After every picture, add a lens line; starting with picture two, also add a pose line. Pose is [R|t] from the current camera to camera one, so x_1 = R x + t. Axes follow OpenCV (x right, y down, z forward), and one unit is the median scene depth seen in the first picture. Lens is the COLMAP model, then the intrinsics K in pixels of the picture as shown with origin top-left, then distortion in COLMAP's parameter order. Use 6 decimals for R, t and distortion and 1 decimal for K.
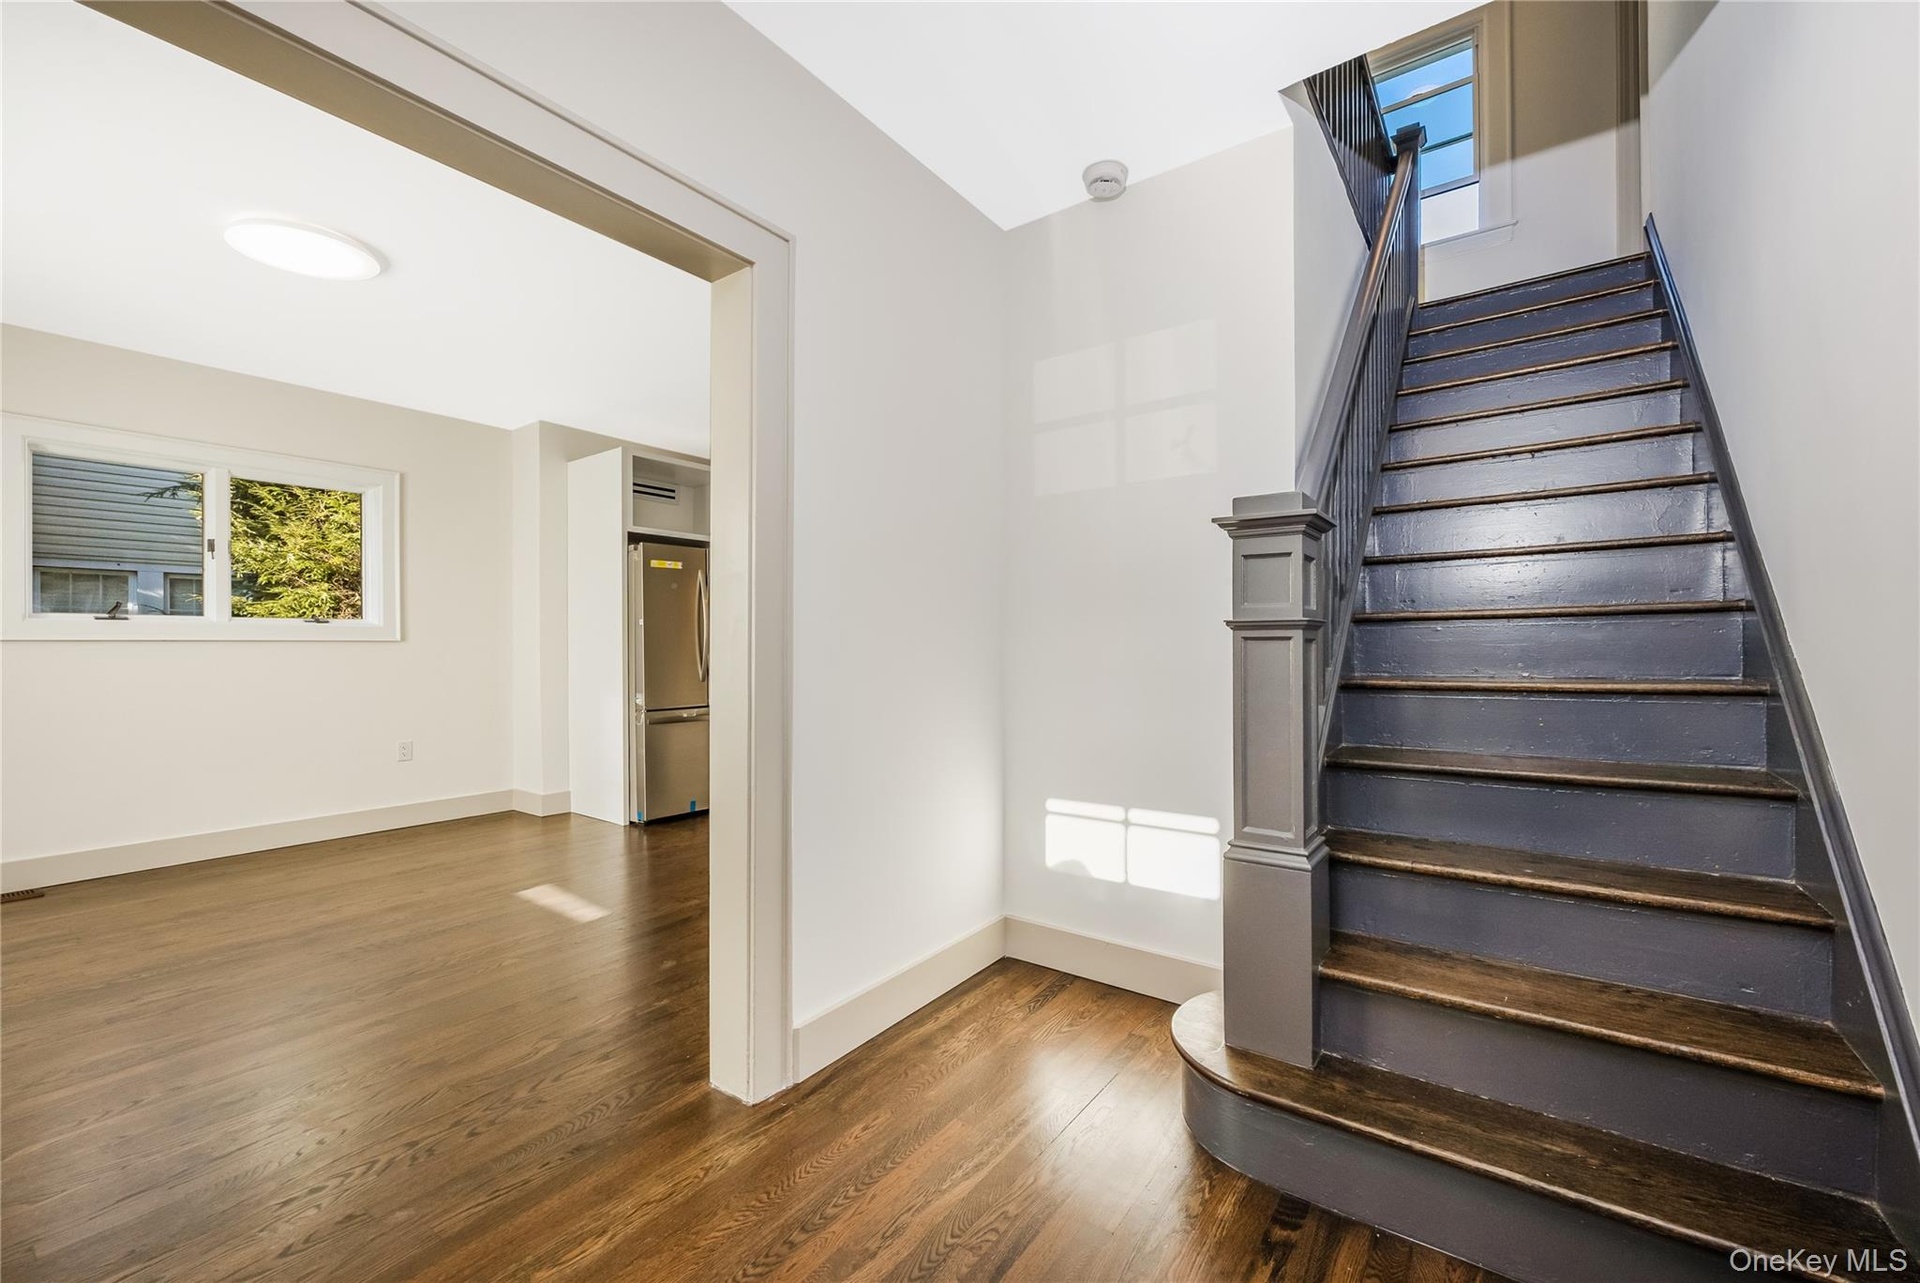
lens RADIAL K [[774.6, 0, 991.3], [0, 774.6, 645.5], [0, 0, 1]] dist [-0.006118, 0.000649]
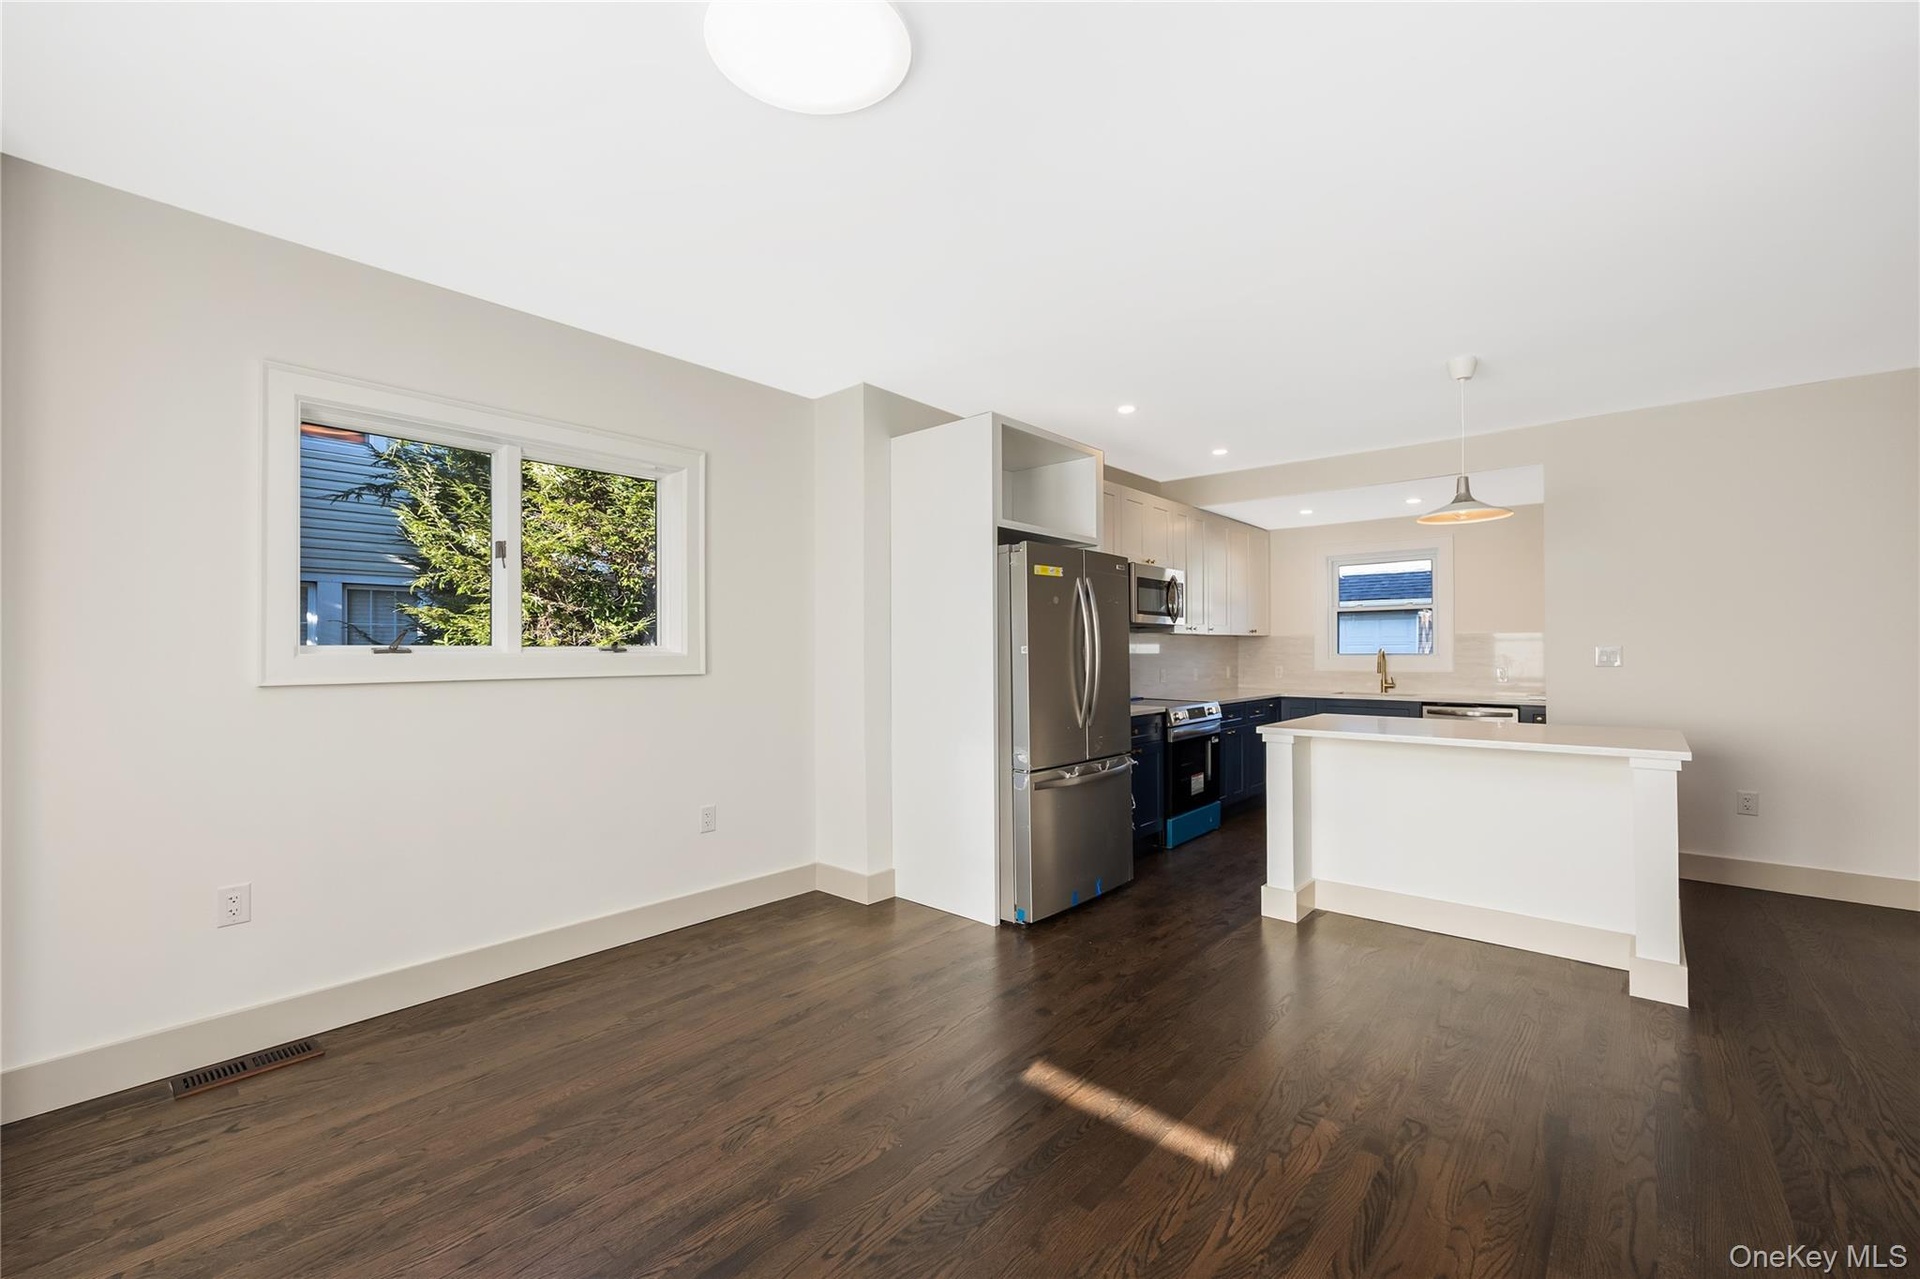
lens RADIAL K [[774.6, 0, 960.8], [0, 774.6, 646.0], [0, 0, 1]] dist [-0.006118, 0.000649]
pose [[0.995839, 0.001822, -0.091113, -0.441760], [-0.002234, 0.999988, -0.004422, -0.030299], [0.091104, 0.004607, 0.995831, 0.263898]]
